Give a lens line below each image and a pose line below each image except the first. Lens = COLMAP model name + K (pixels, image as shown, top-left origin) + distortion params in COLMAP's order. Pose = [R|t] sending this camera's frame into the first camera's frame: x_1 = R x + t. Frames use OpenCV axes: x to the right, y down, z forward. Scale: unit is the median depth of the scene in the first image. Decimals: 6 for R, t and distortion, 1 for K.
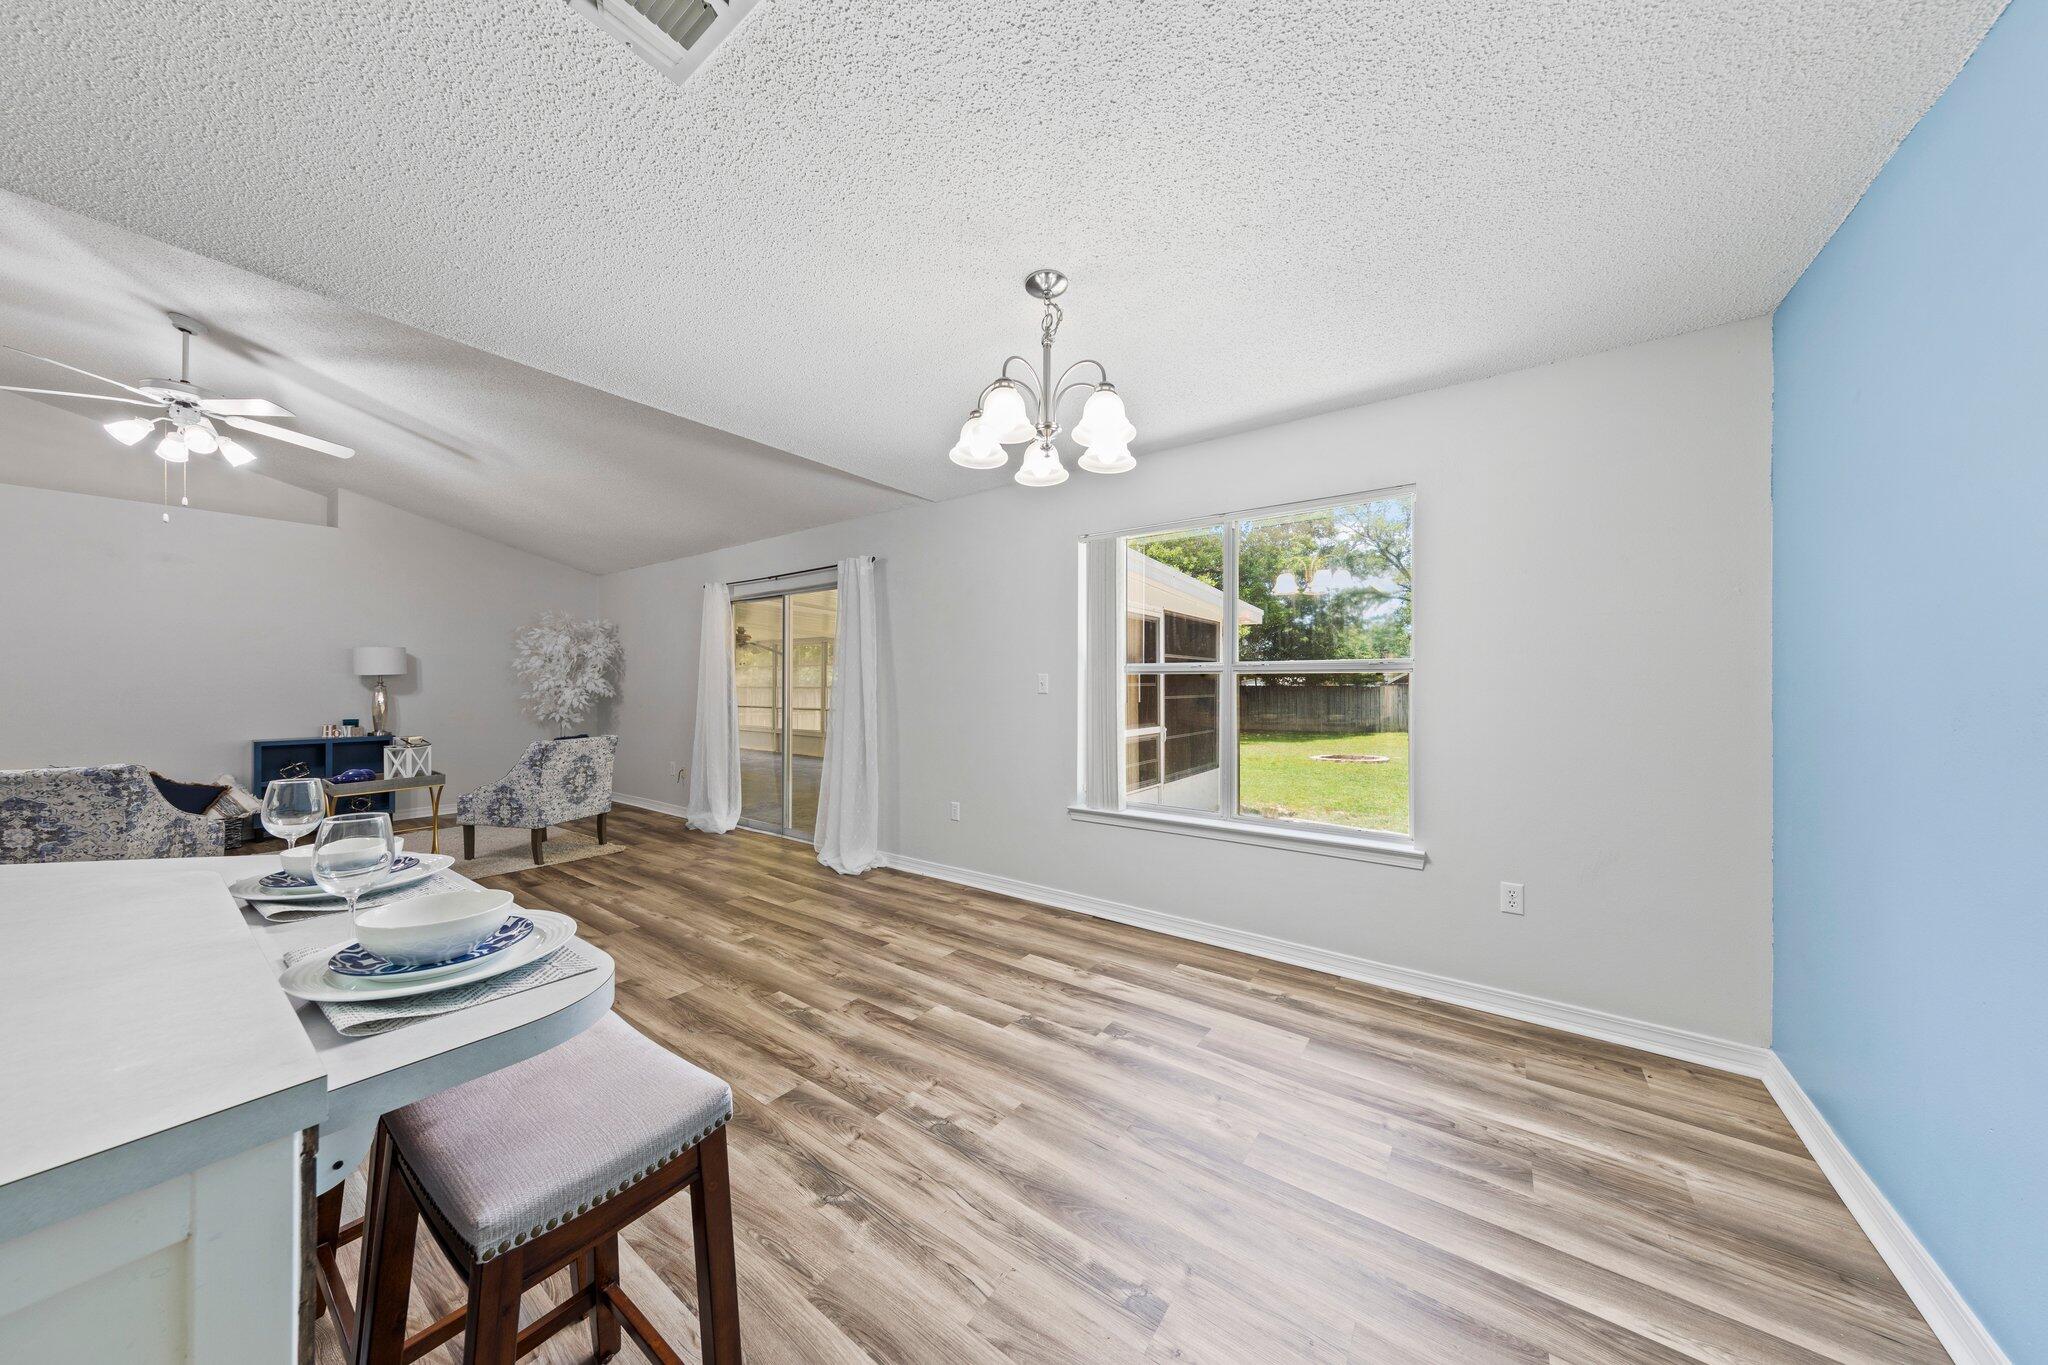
lens RADIAL K [[652.4, 0, 1024.0], [0, 652.4, 682.5], [0, 0, 1]] dist [0.007534, -0.000010]
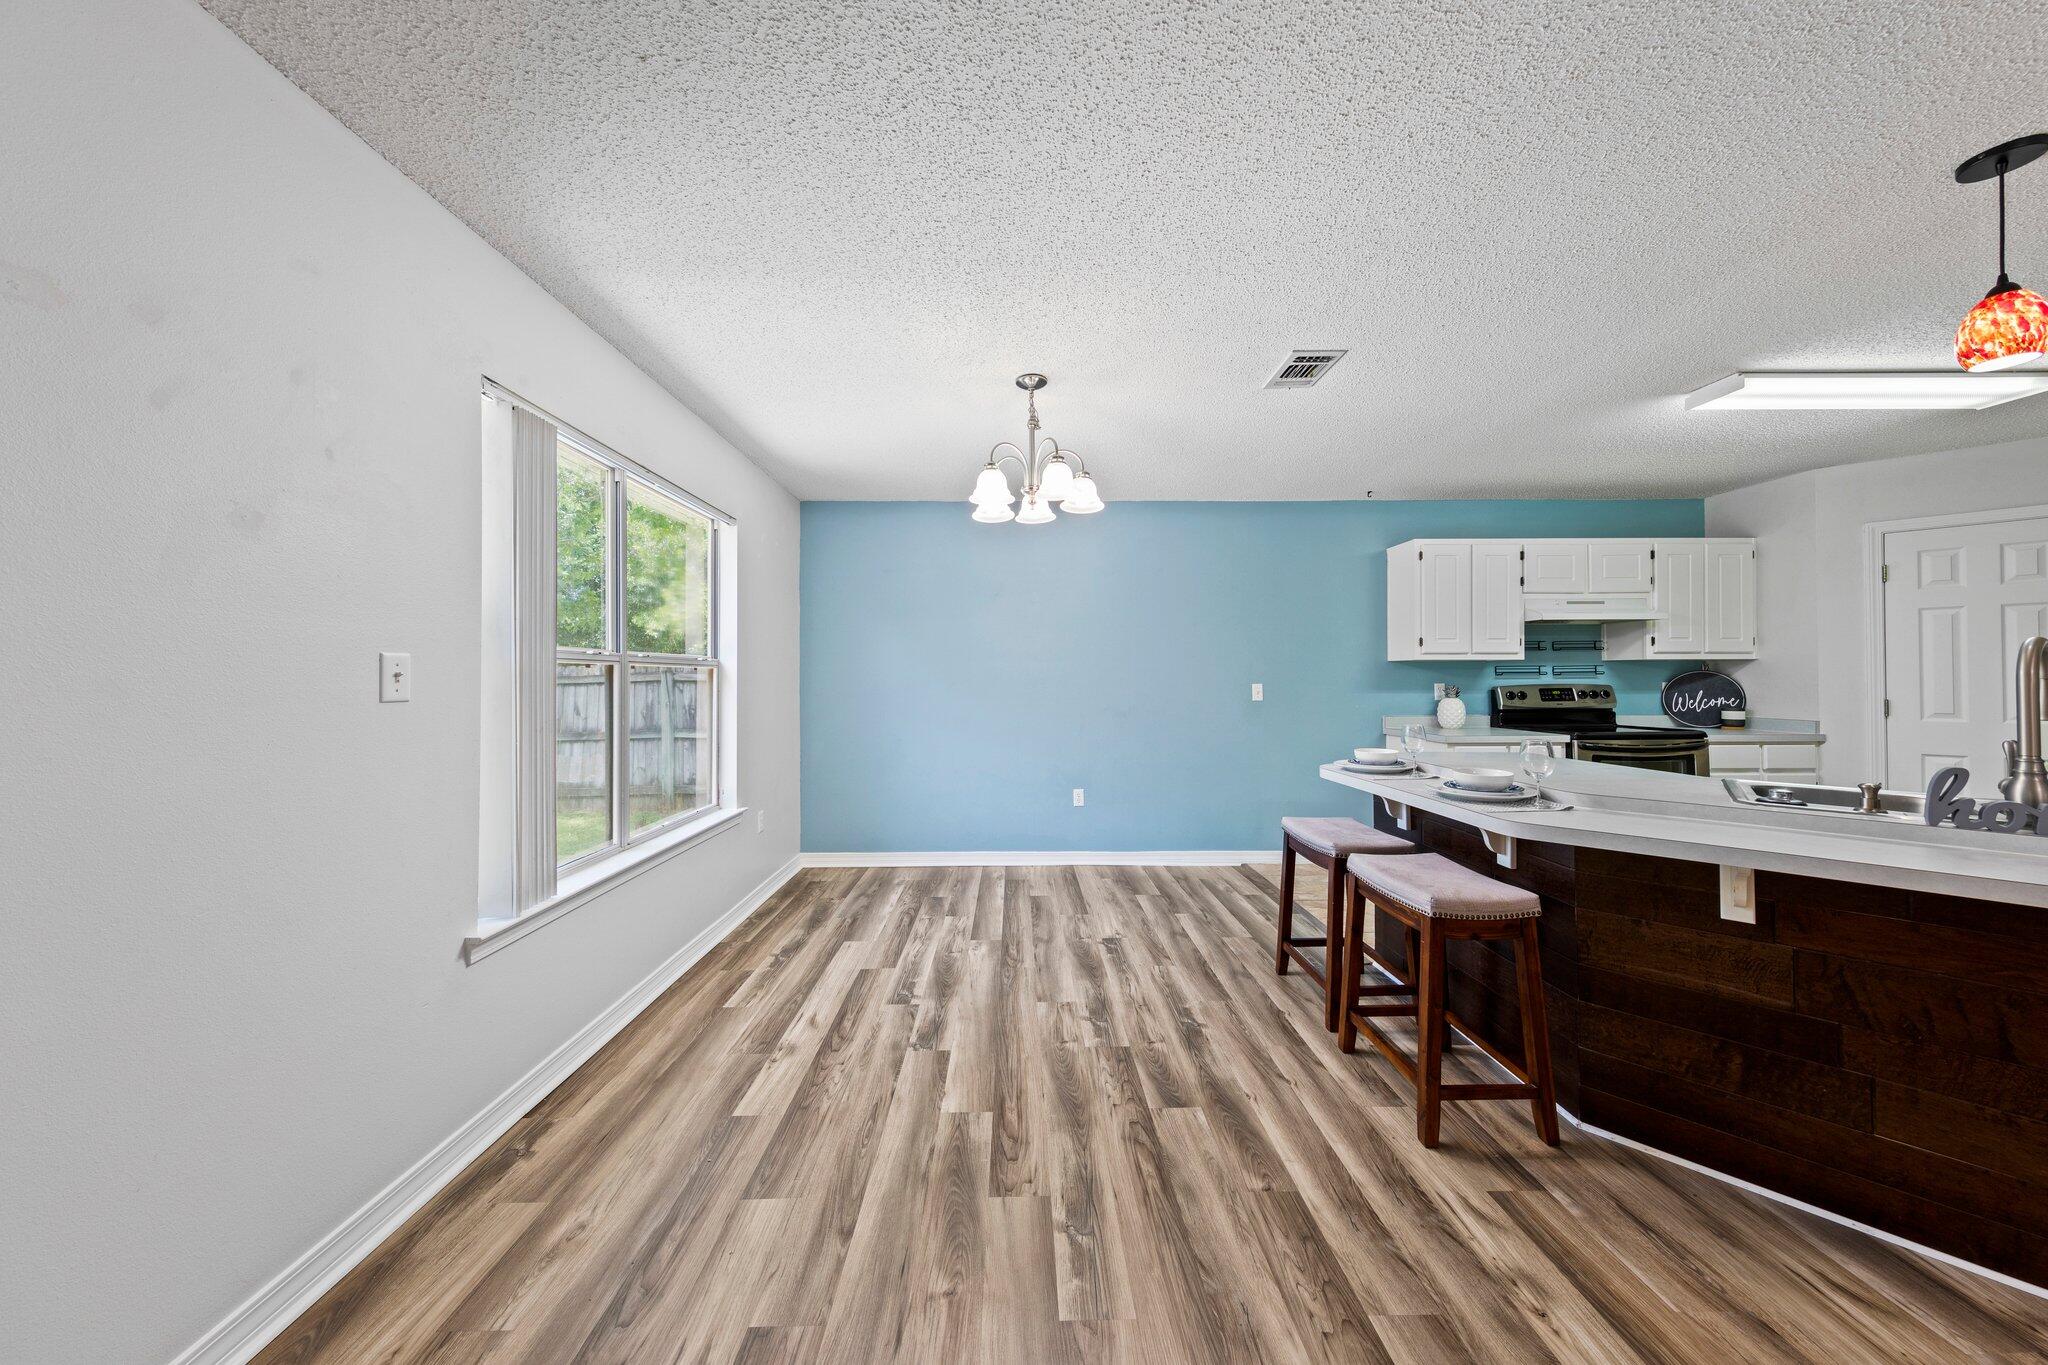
lens RADIAL K [[641.6, 0, 1024.0], [0, 641.6, 682.5], [0, 0, 1]] dist [0.000907, -0.000018]
pose [[-0.596772, -0.003212, 0.802405, -0.699431], [0.001759, 0.999984, 0.005312, 0.003672], [-0.802409, 0.004582, -0.596757, 1.239962]]
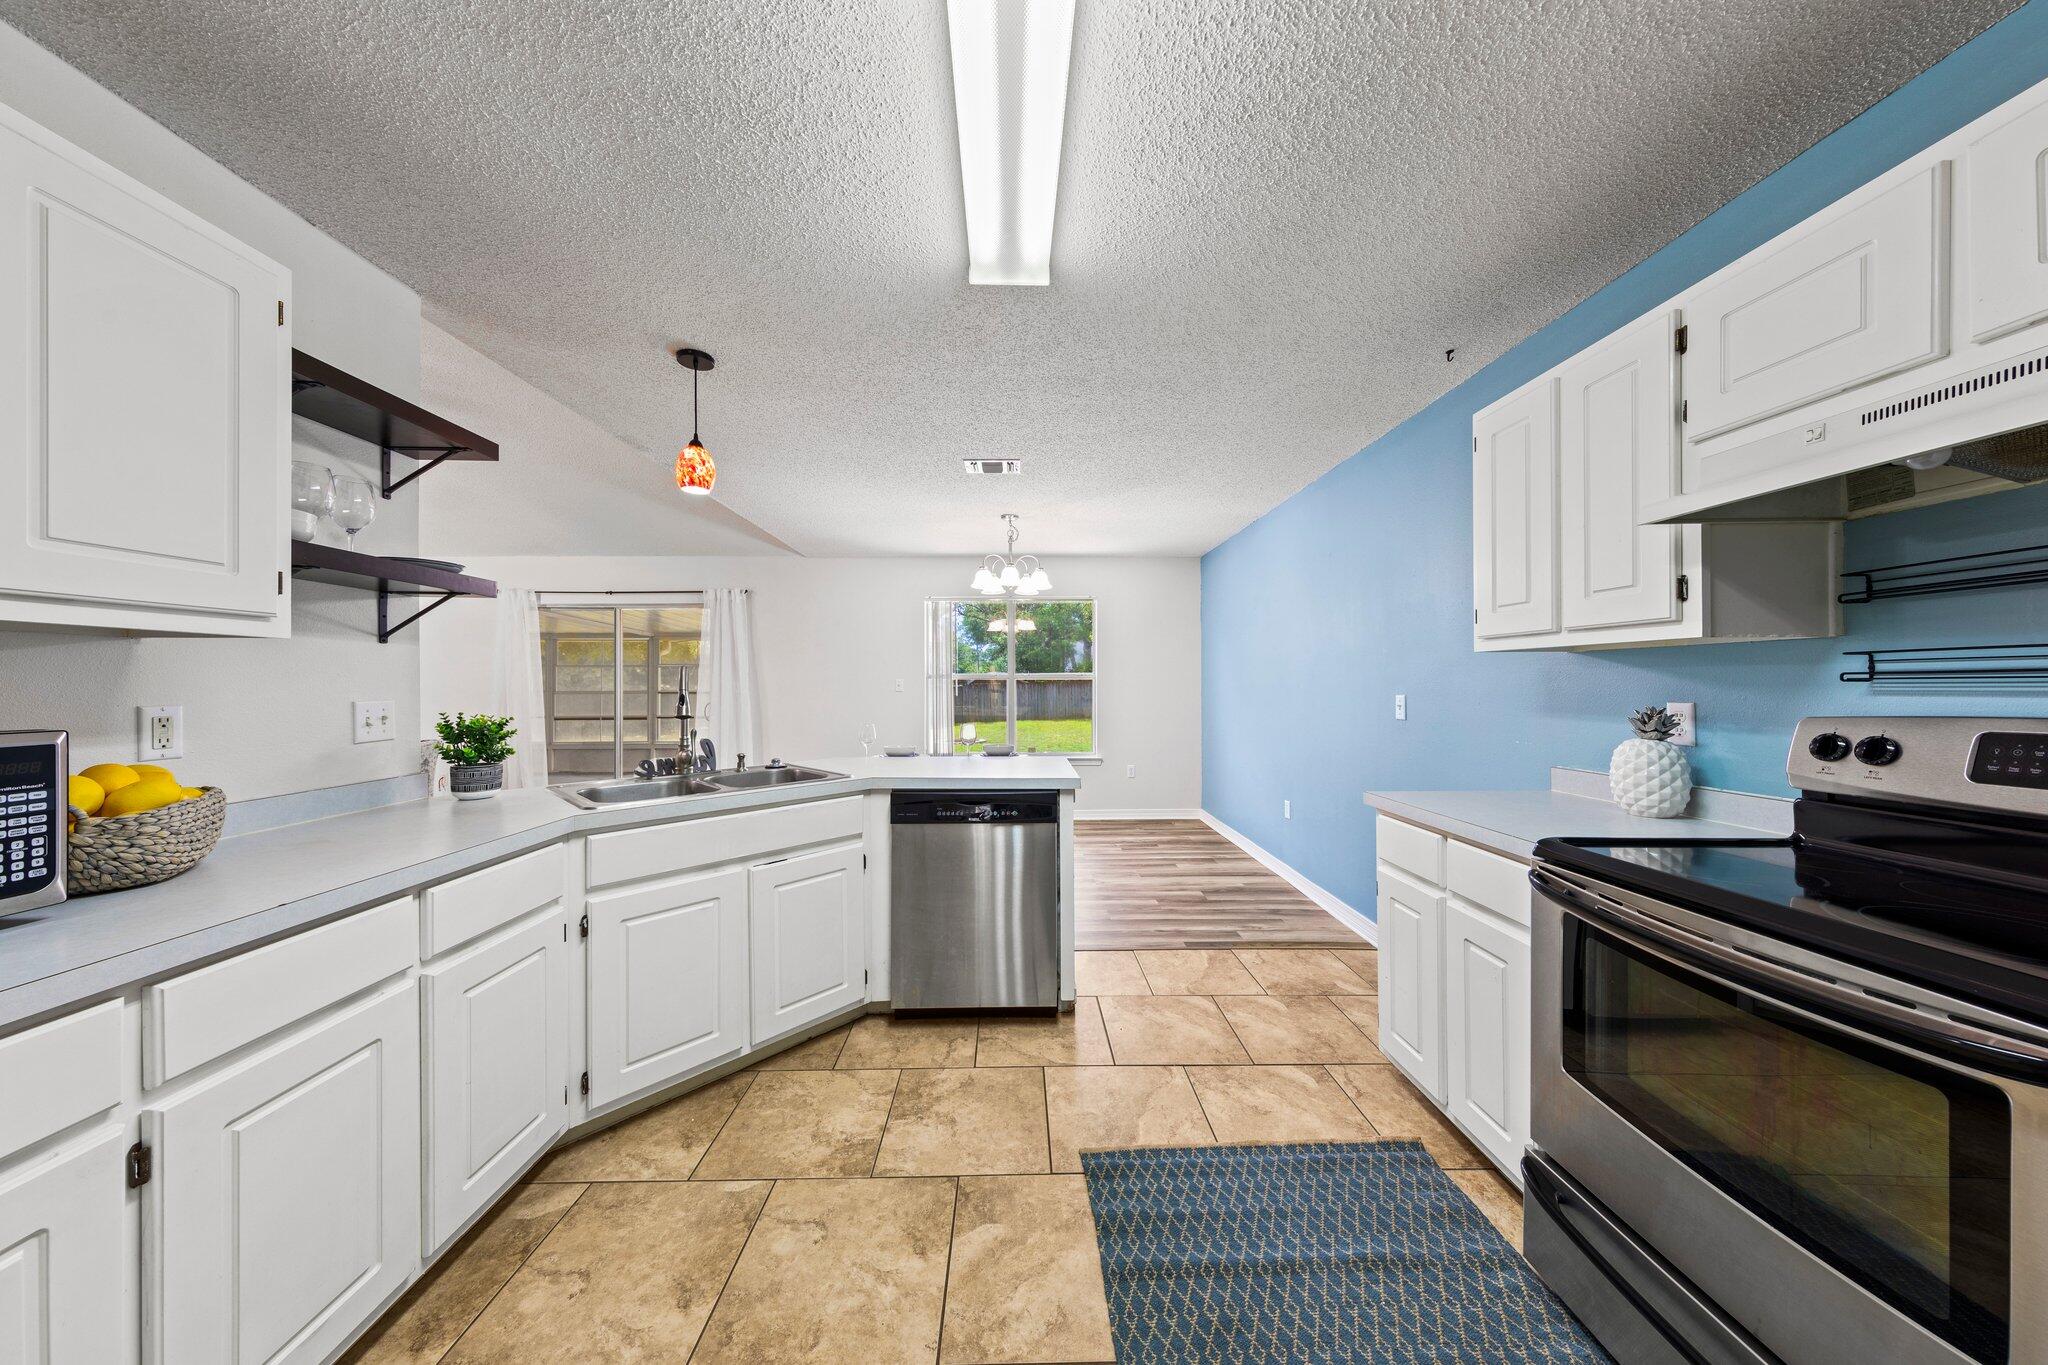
lens RADIAL K [[652.4, 0, 1024.0], [0, 652.4, 682.5], [0, 0, 1]] dist [0.007534, -0.000010]
pose [[0.798745, -0.003686, 0.601659, -0.932779], [0.004442, 0.999990, 0.000228, -0.006054], [-0.601654, 0.002491, 0.798753, -0.638032]]
